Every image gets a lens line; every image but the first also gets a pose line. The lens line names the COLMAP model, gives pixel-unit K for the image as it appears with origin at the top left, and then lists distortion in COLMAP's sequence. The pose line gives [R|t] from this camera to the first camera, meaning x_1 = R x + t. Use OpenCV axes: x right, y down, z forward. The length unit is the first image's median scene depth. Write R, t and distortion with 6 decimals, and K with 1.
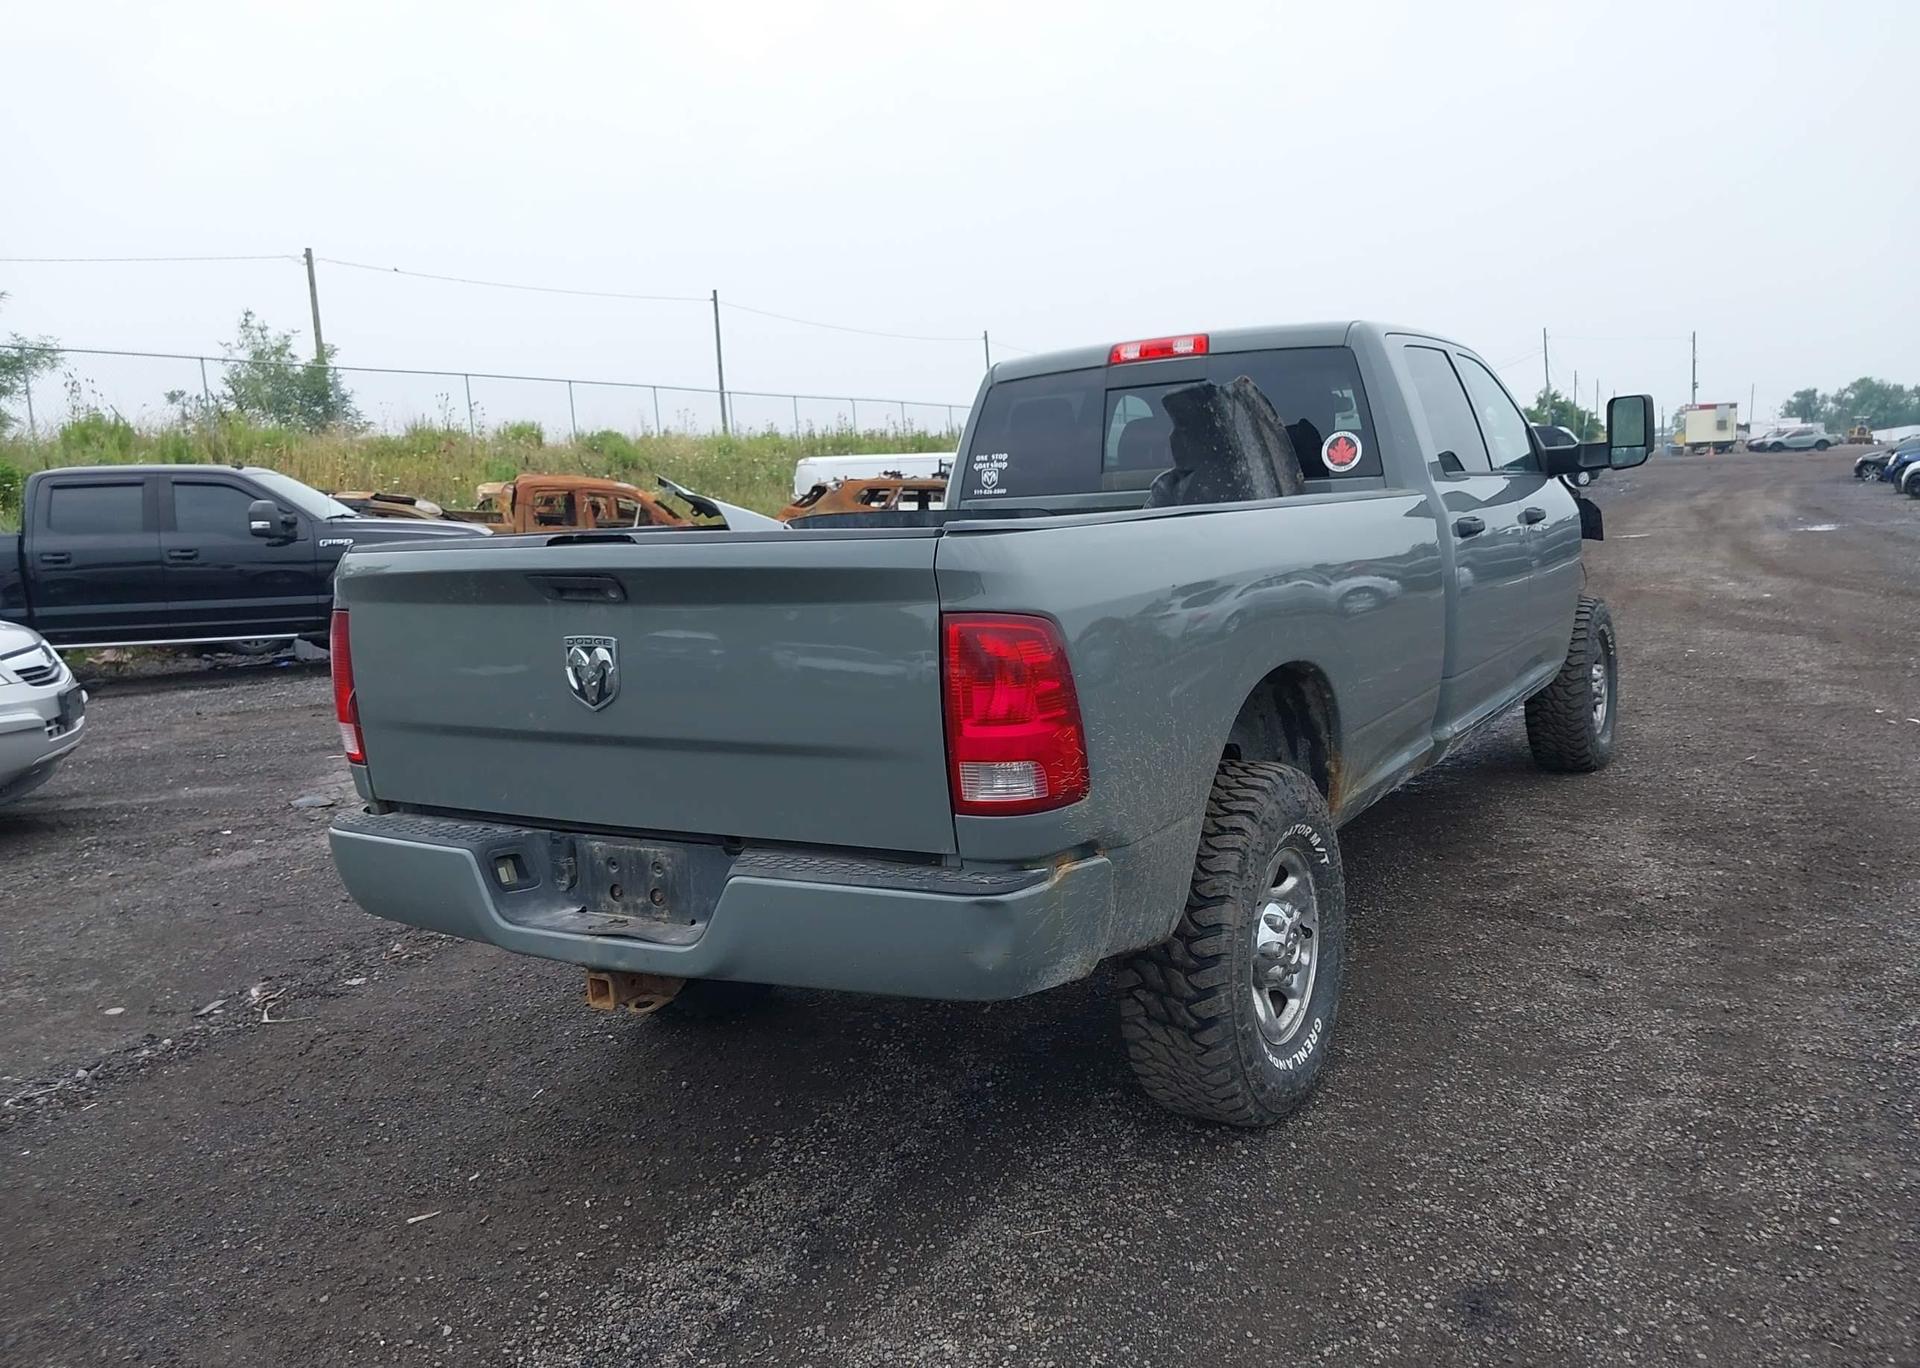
lens RADIAL K [[1549.0, 0, 957.1], [0, 1549.0, 711.6], [0, 0, 1]] dist [0.043199, -0.065665]
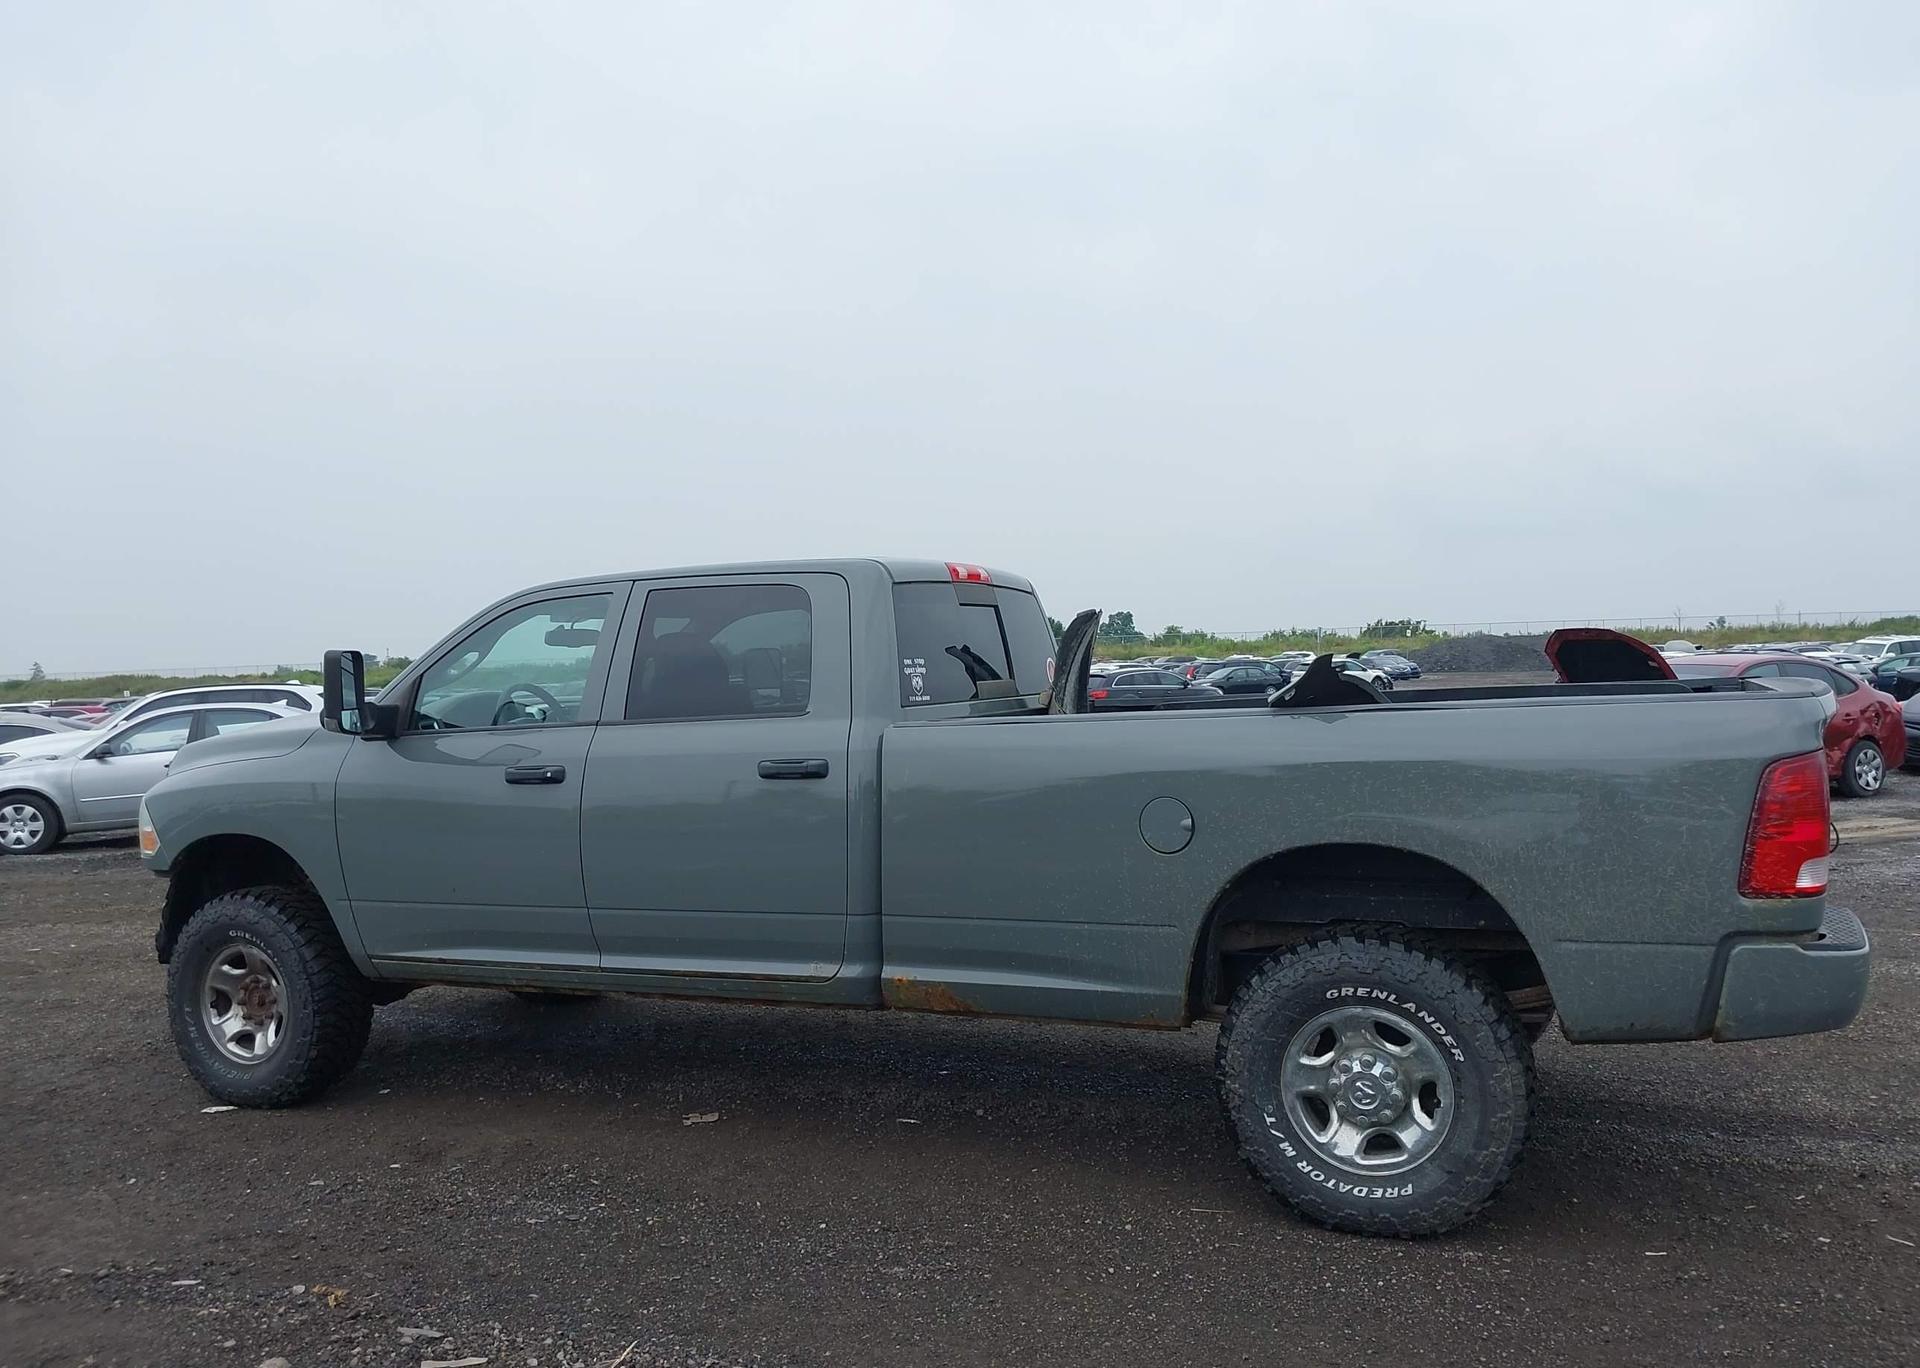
lens RADIAL K [[1549.0, 0, 967.1], [0, 1549.0, 689.9], [0, 0, 1]] dist [0.043199, -0.065665]
pose [[-0.187919, 0.046378, 0.981089, -1.039494], [0.186443, 0.982407, -0.010729, -0.158339], [-0.964326, 0.180901, -0.193260, 1.373581]]
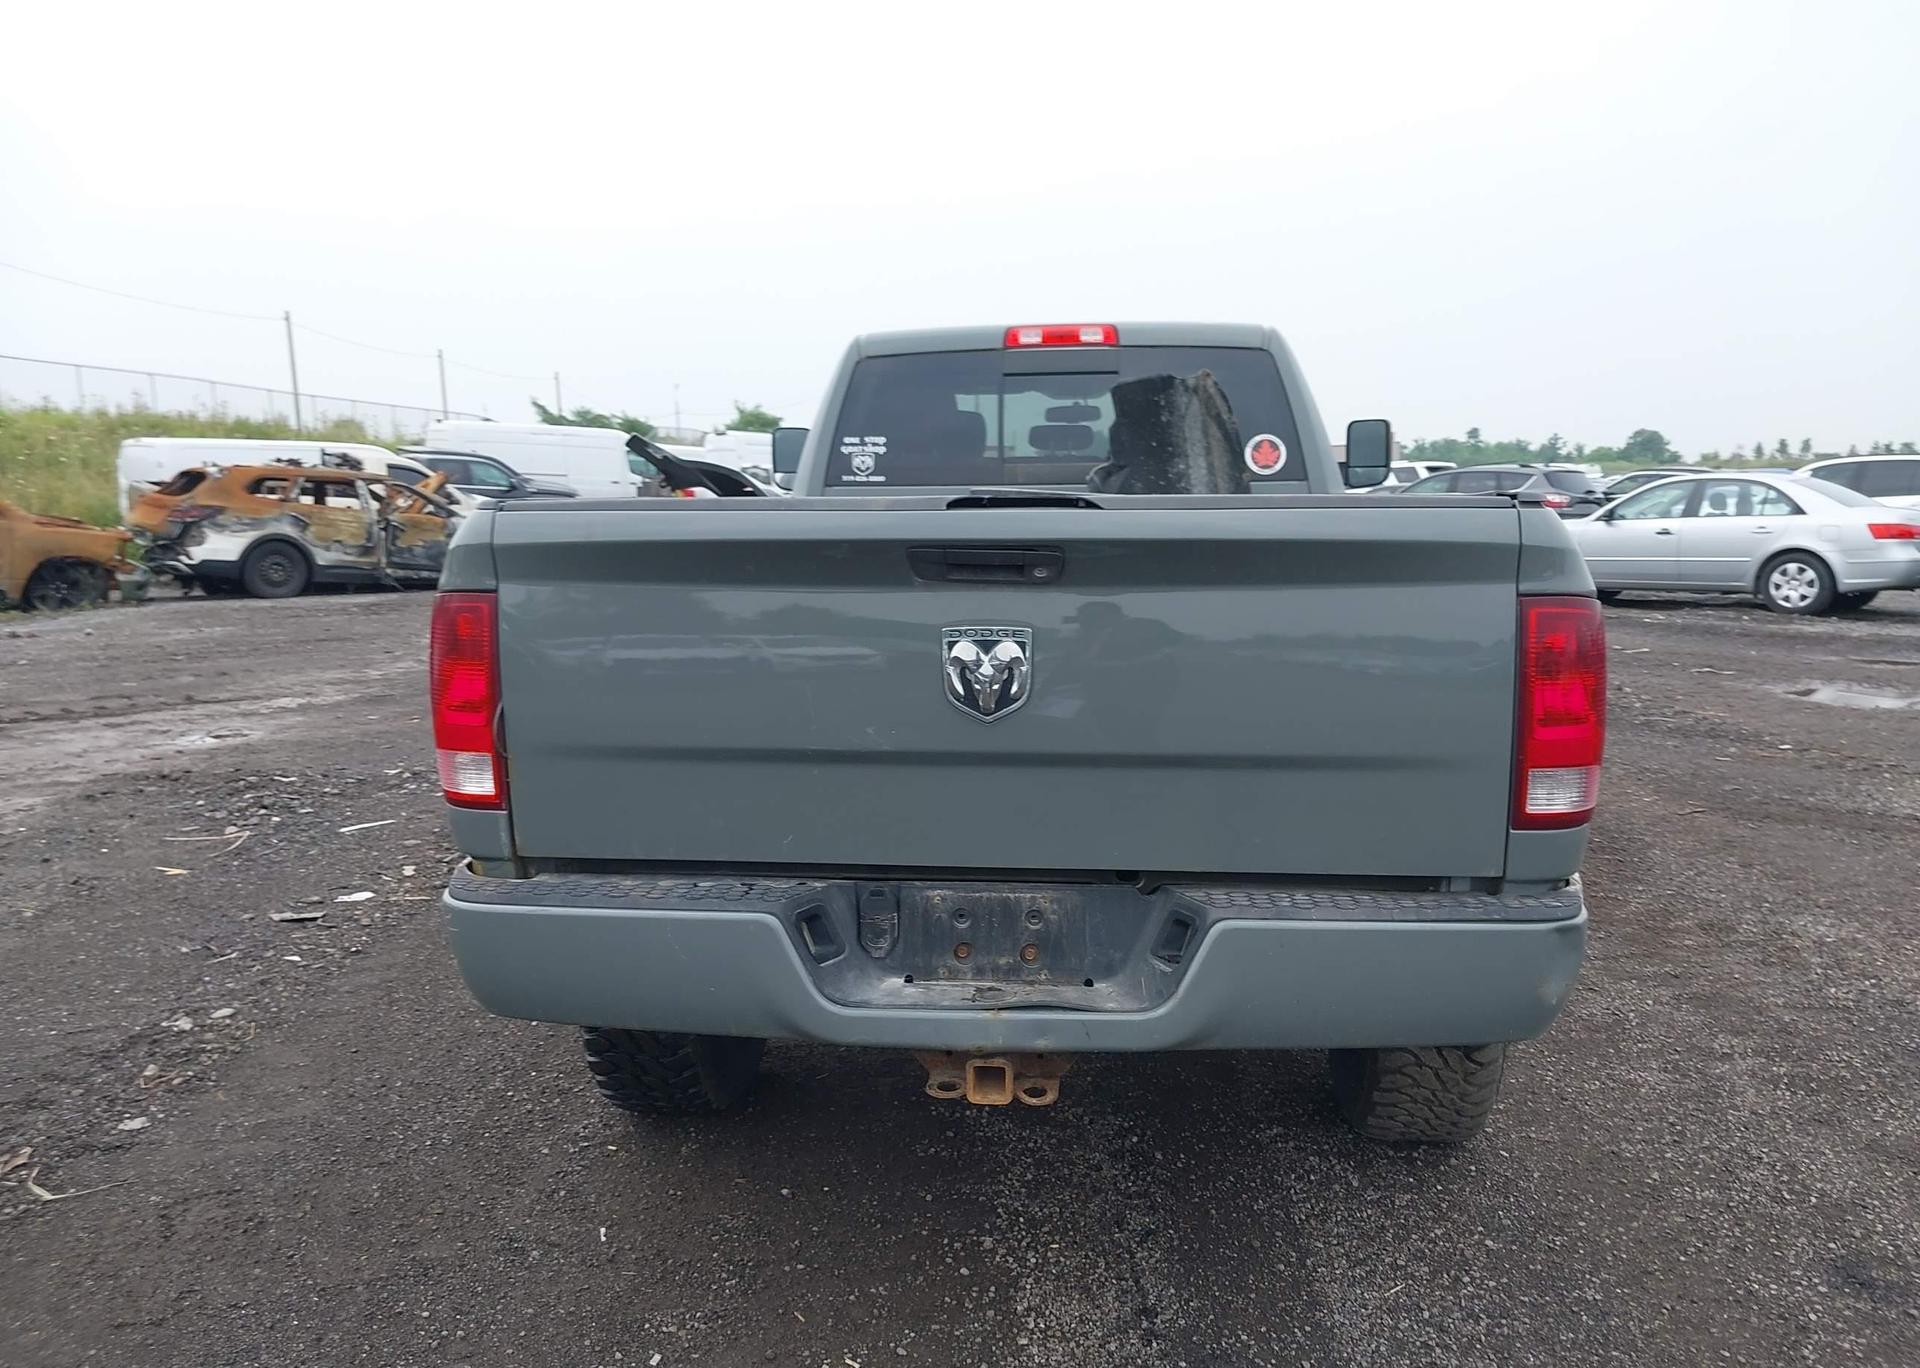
lens RADIAL K [[1549.0, 0, 975.1], [0, 1549.0, 704.0], [0, 0, 1]] dist [0.043199, -0.065665]
pose [[0.893347, -0.016154, 0.449077, -0.390777], [0.022940, 0.999690, -0.009673, -0.001406], [-0.448782, 0.018943, 0.893441, 0.204858]]
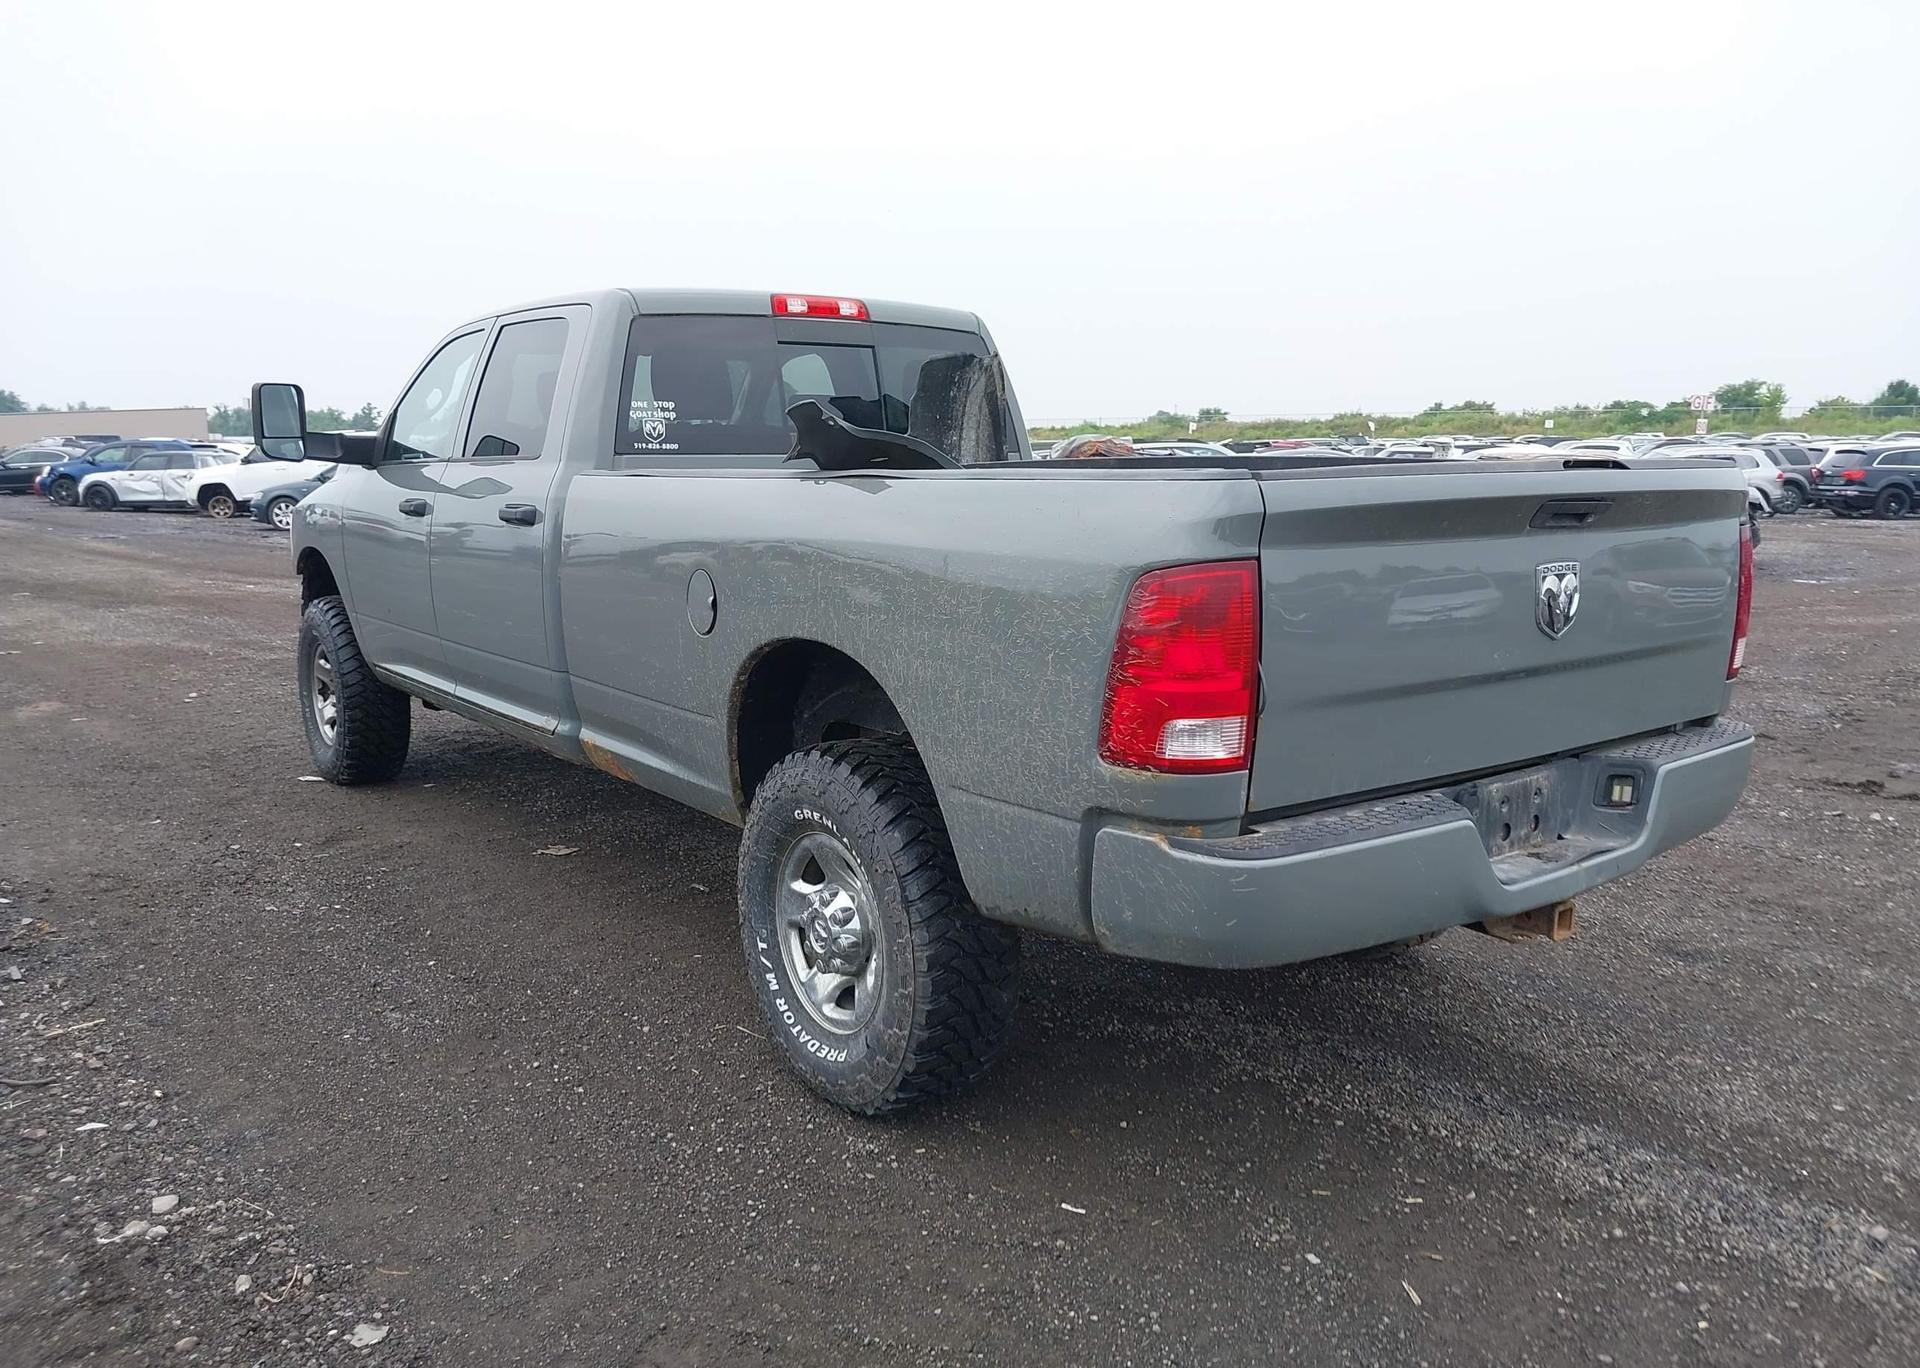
lens RADIAL K [[1549.0, 0, 1021.5], [0, 1549.0, 691.4], [0, 0, 1]] dist [0.043199, -0.065665]
pose [[0.328006, -0.095170, 0.939870, -0.850163], [0.120035, 0.991047, 0.058461, -0.044327], [-0.937019, 0.093641, 0.336493, 0.657133]]
